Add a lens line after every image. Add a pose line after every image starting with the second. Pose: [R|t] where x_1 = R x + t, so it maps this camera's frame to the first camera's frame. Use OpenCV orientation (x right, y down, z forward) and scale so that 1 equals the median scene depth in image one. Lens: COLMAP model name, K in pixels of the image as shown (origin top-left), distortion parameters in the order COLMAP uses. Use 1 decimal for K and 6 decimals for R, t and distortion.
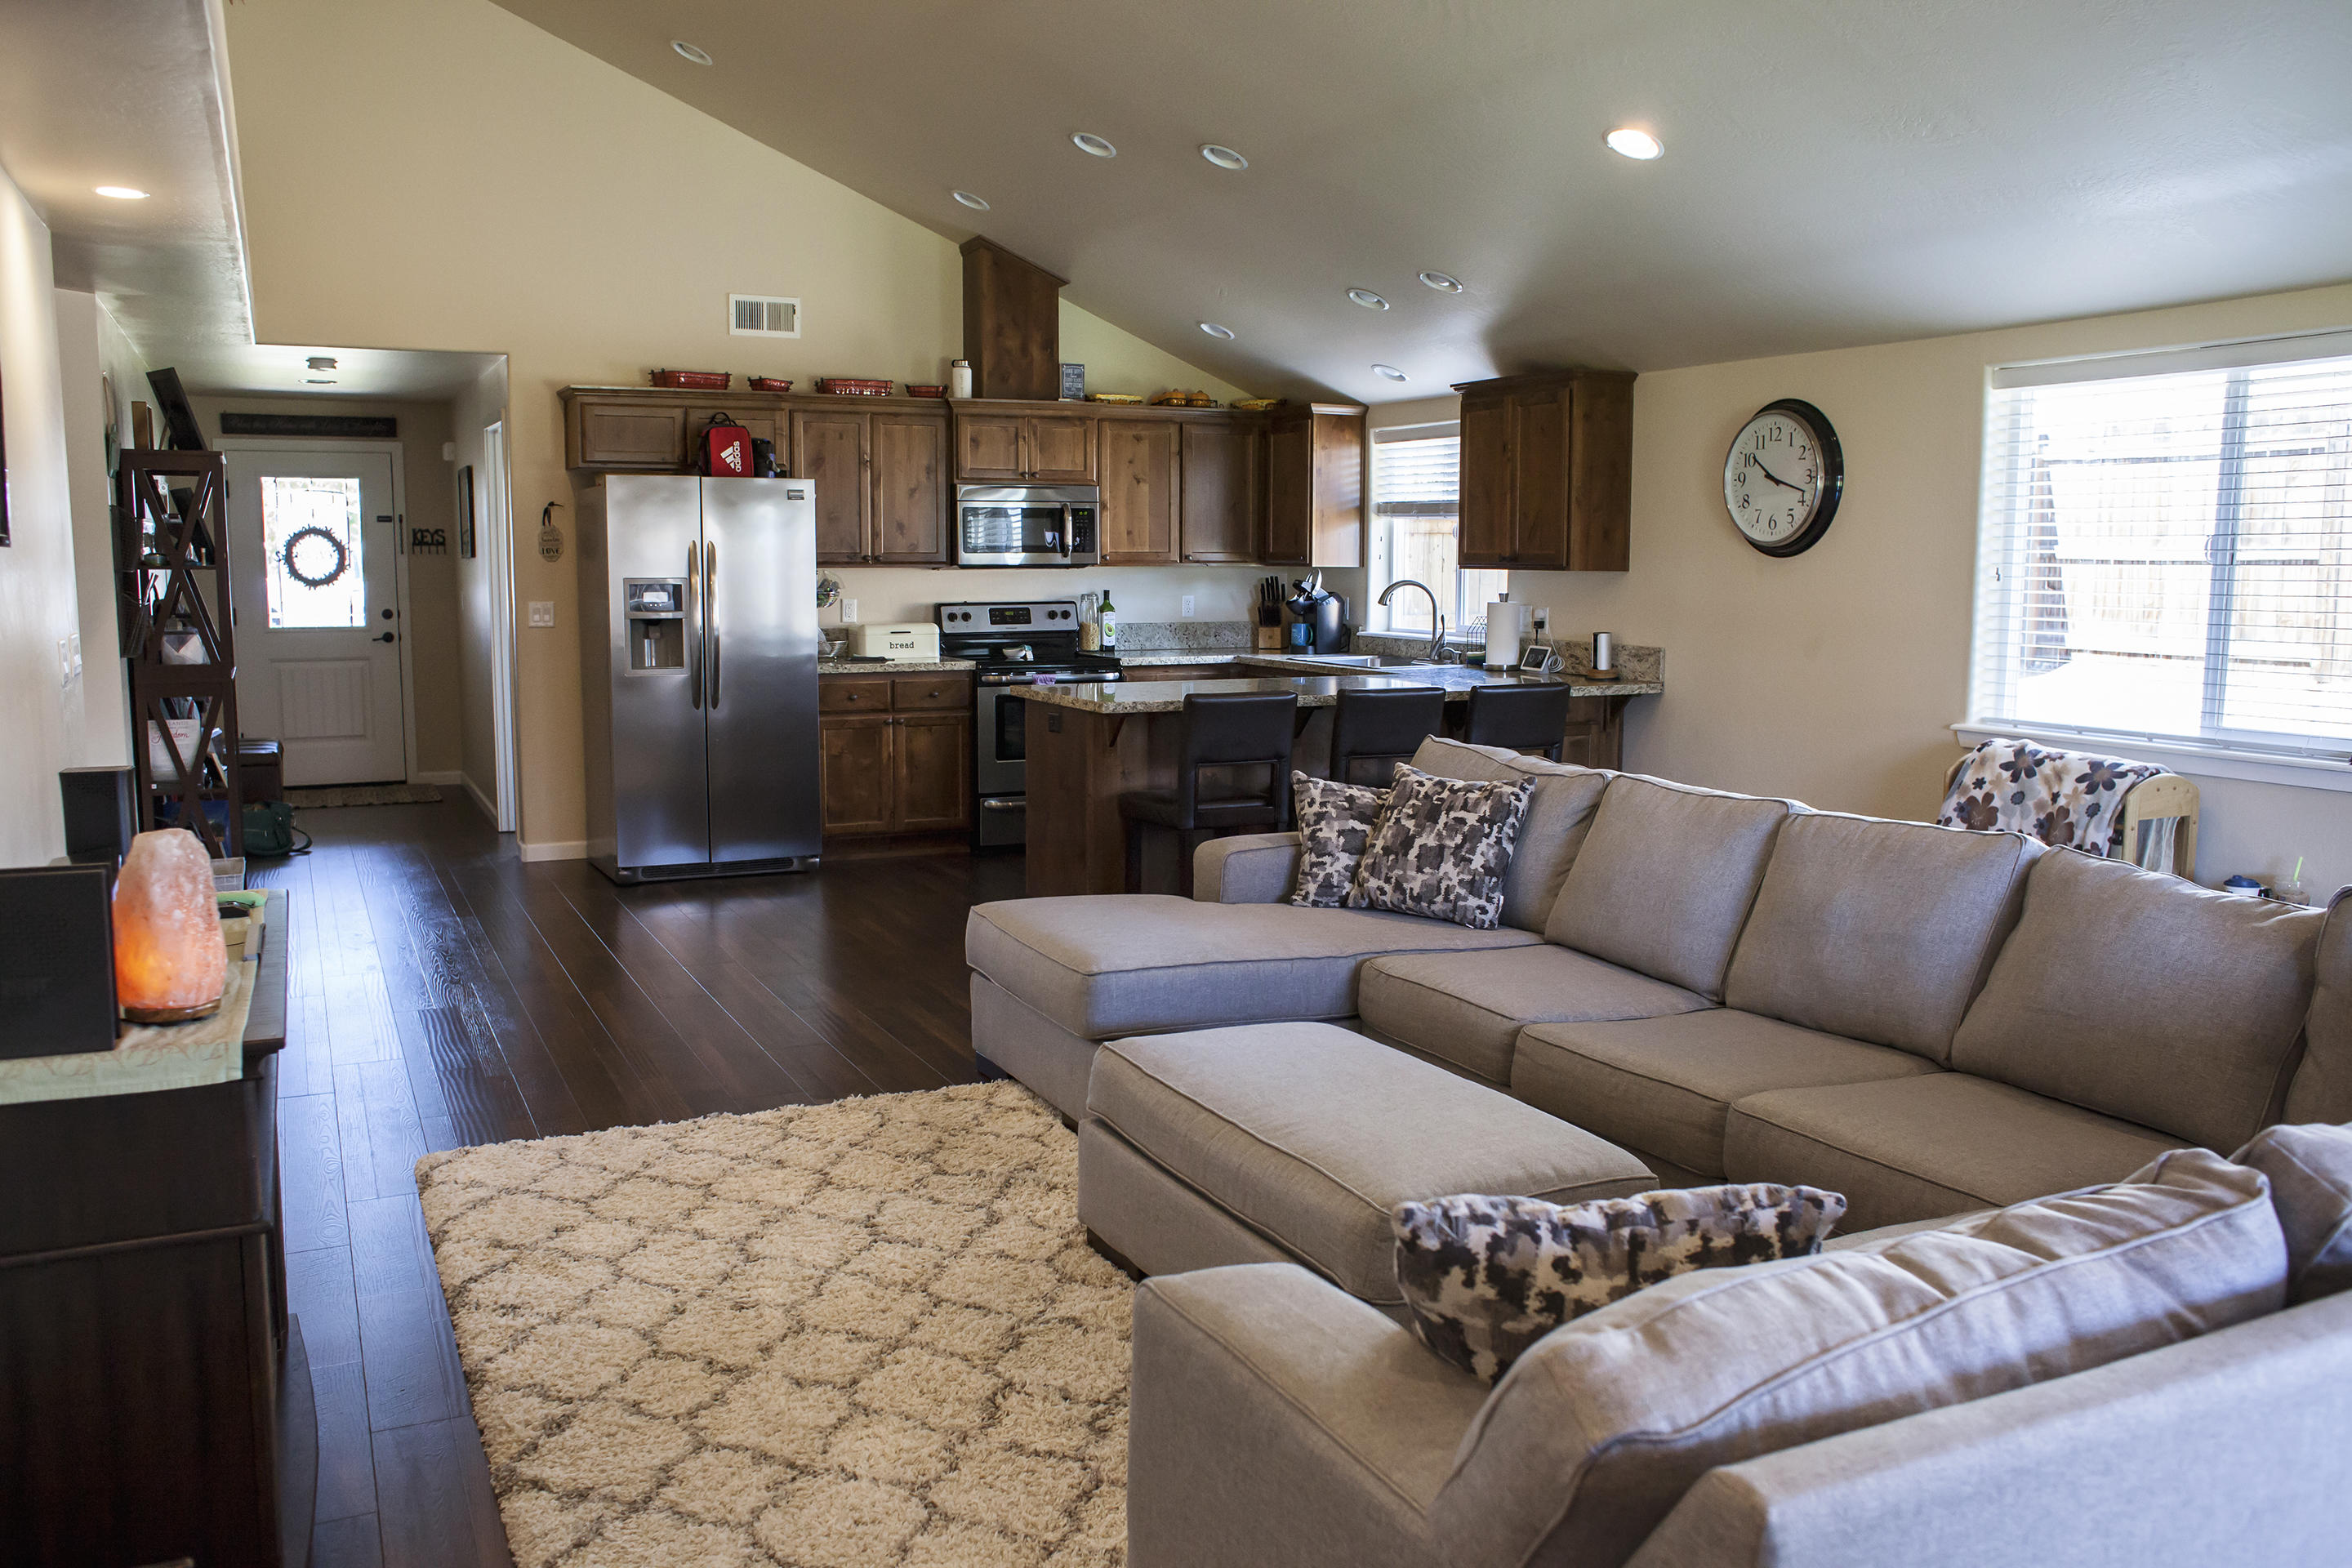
lens RADIAL K [[1879.6, 0, 1190.8], [0, 1879.6, 785.0], [0, 0, 1]] dist [-0.097801, 0.130067]
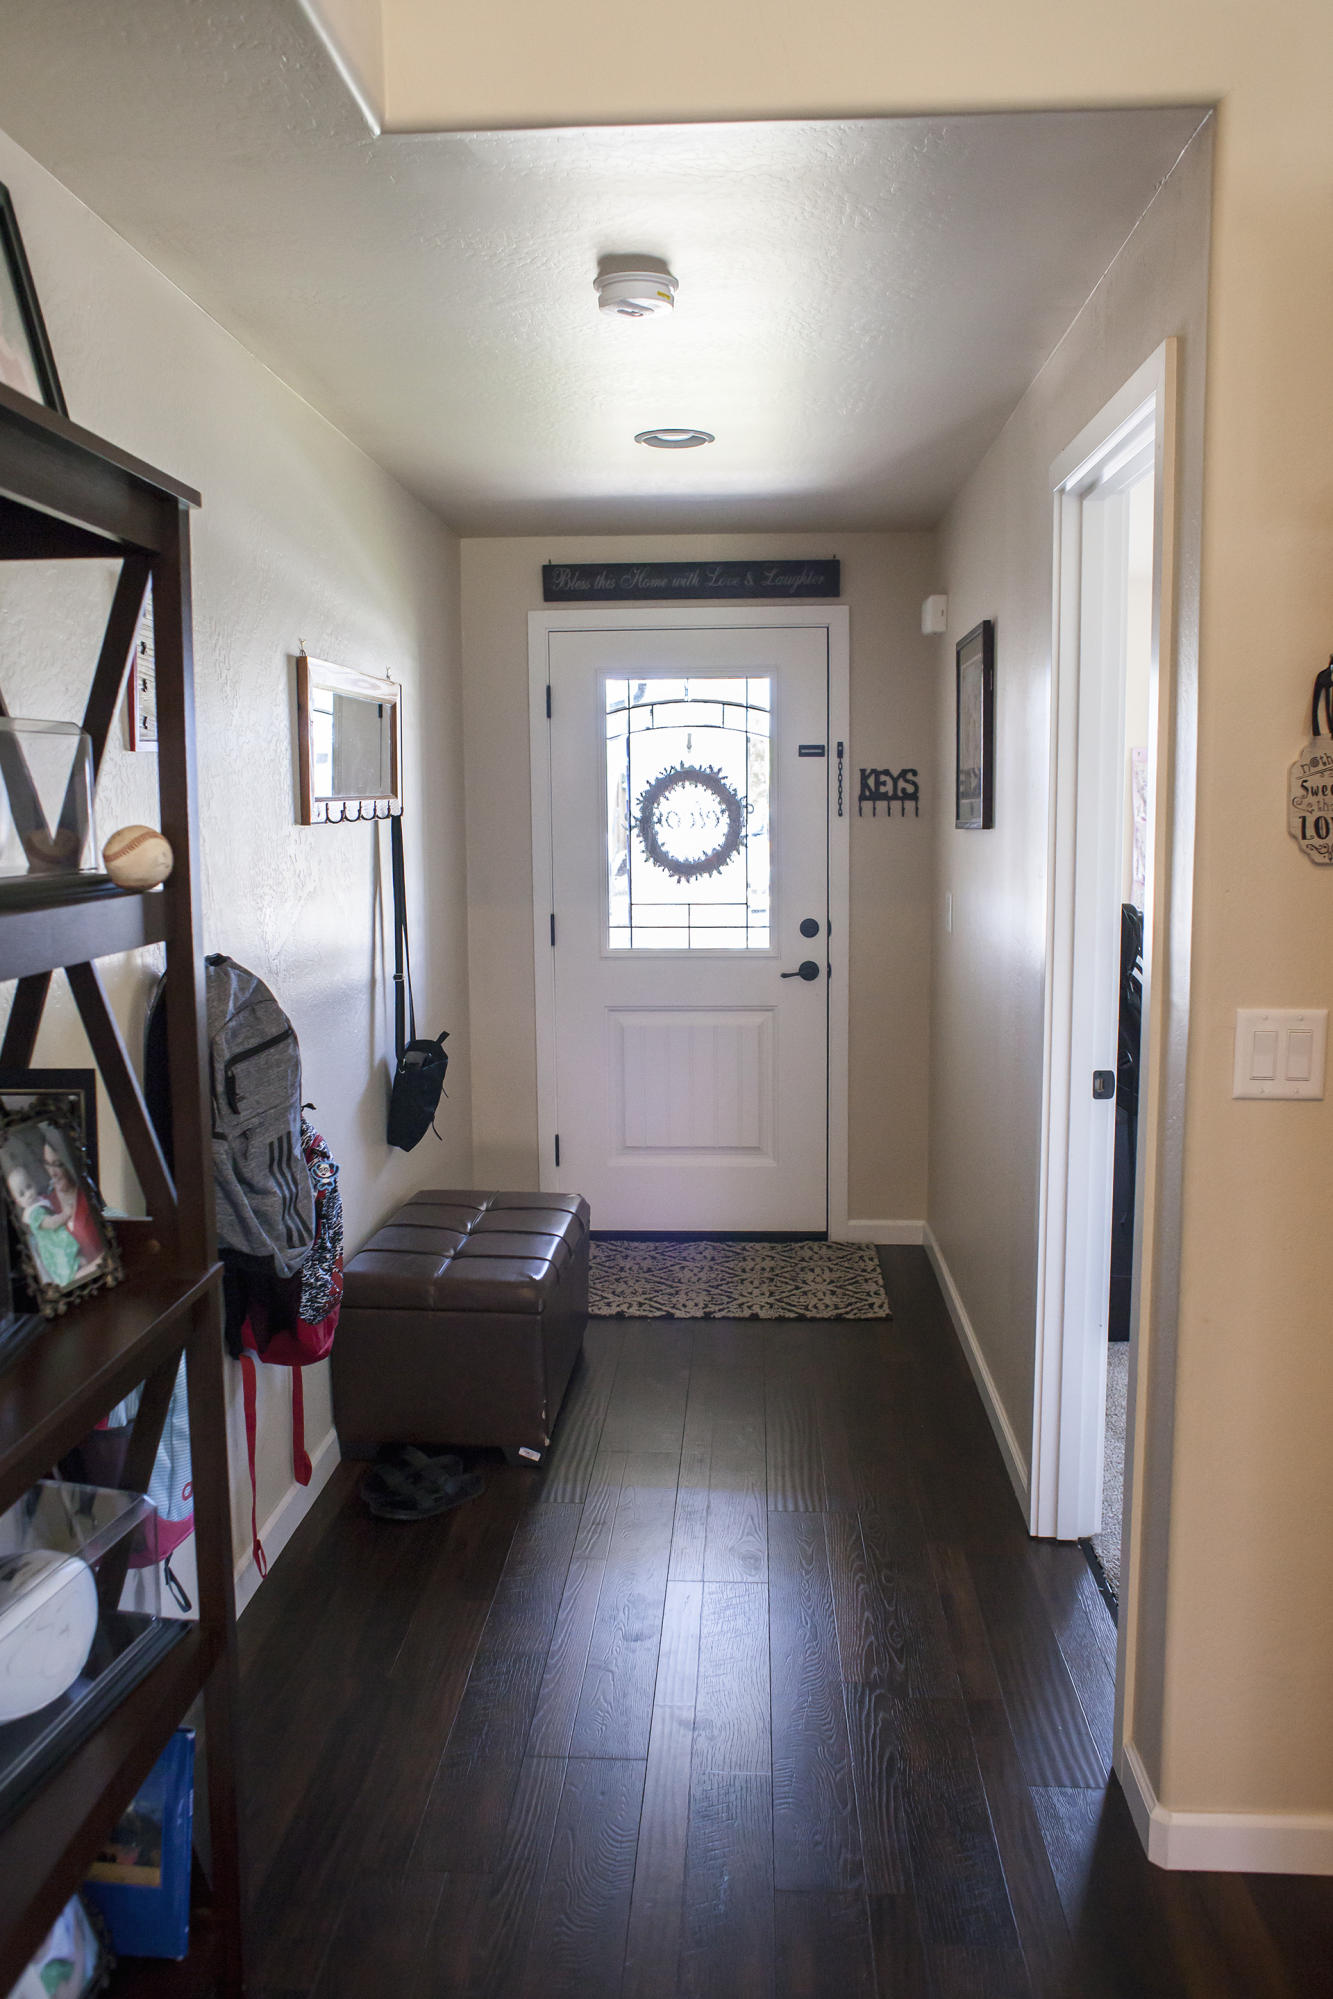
lens RADIAL K [[1597.5, 0, 666.5], [0, 1597.5, 999.5], [0, 0, 1]] dist [-0.097801, 0.130067]
pose [[0.872064, 0.050325, -0.486797, -0.246428], [-0.048954, 0.998680, 0.015547, -0.077687], [0.486937, 0.010273, 0.873377, 0.583230]]
